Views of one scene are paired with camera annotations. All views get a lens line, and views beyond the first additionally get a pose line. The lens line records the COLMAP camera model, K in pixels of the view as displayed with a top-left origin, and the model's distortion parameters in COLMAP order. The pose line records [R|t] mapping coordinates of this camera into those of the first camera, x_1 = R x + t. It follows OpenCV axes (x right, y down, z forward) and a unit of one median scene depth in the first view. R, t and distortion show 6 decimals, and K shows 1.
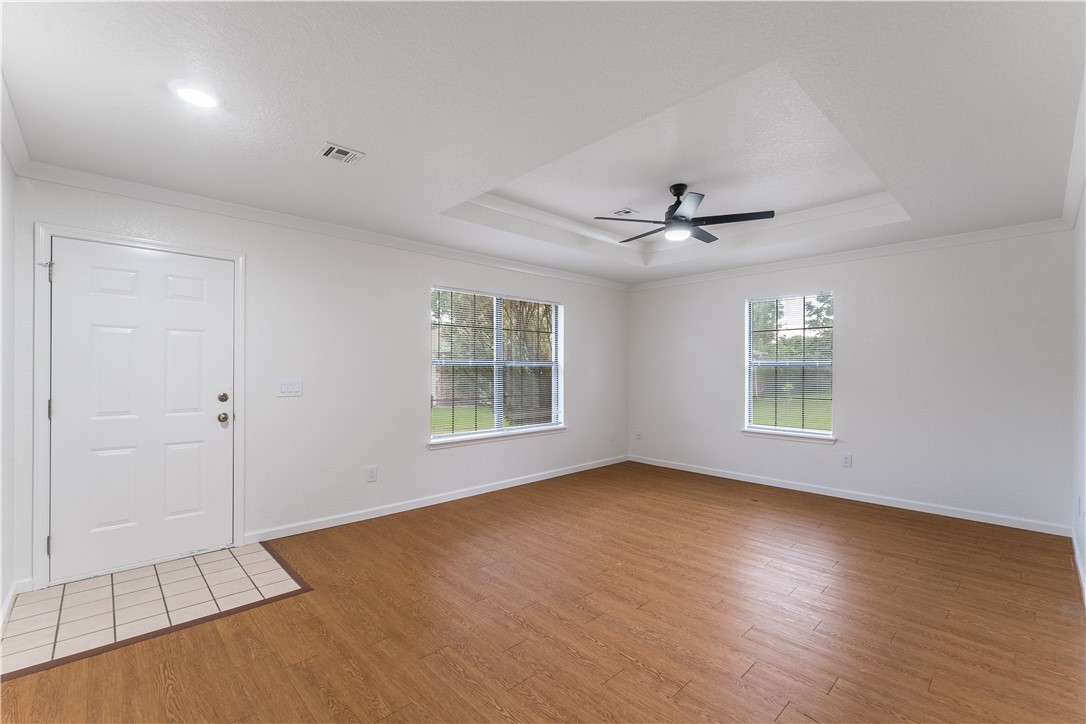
lens RADIAL K [[469.2, 0, 542.2], [0, 469.2, 369.7], [0, 0, 1]] dist [0.000299, 0.000067]
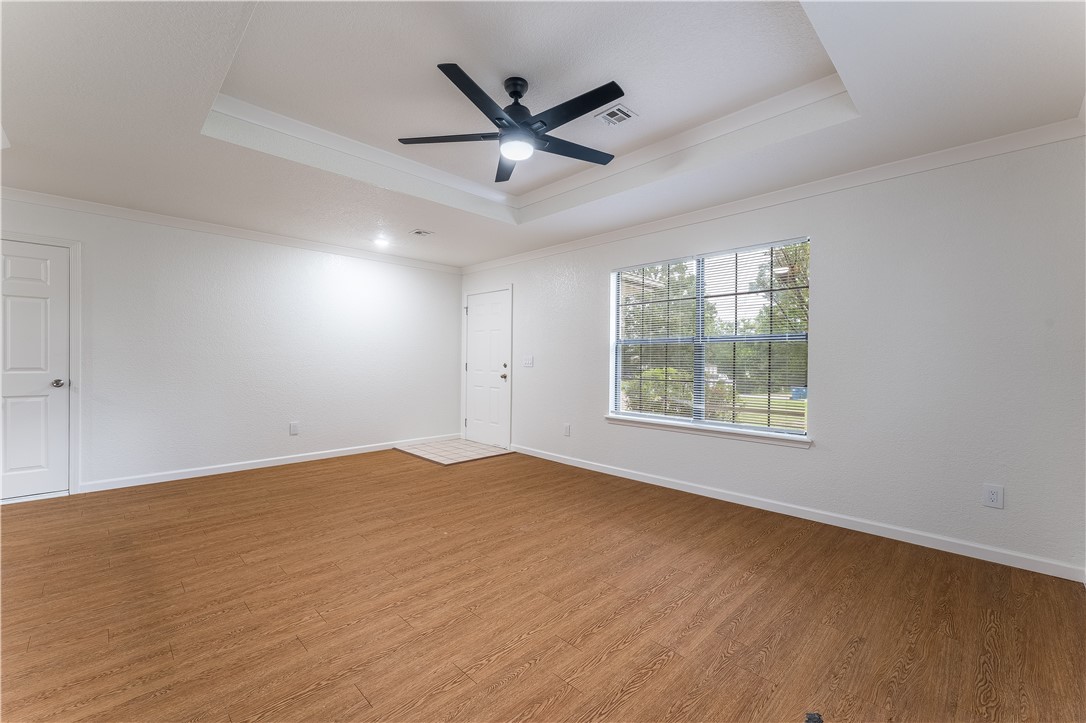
lens RADIAL K [[444.1, 0, 548.6], [0, 444.1, 362.5], [0, 0, 1]] dist [0.001385, 0.000008]
pose [[0.032706, 0.005322, -0.999451, 0.967009], [-0.009494, 0.999942, 0.005014, 0.033224], [0.999420, 0.009324, 0.032755, 1.018420]]
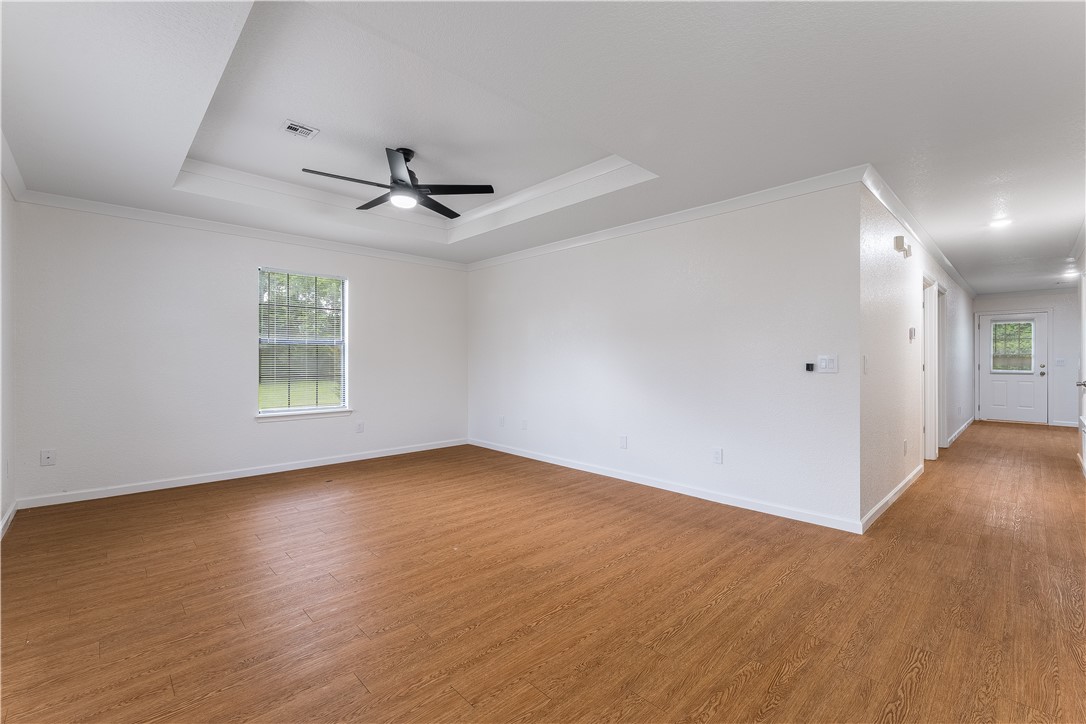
lens RADIAL K [[467.6, 0, 543.0], [0, 467.6, 362.0], [0, 0, 1]] dist [-0.002628, -0.000165]
pose [[-0.002219, -0.007744, 0.999968, -0.655536], [-0.000930, 0.999970, 0.007742, 0.029769], [-0.999997, -0.000912, -0.002226, 0.710803]]
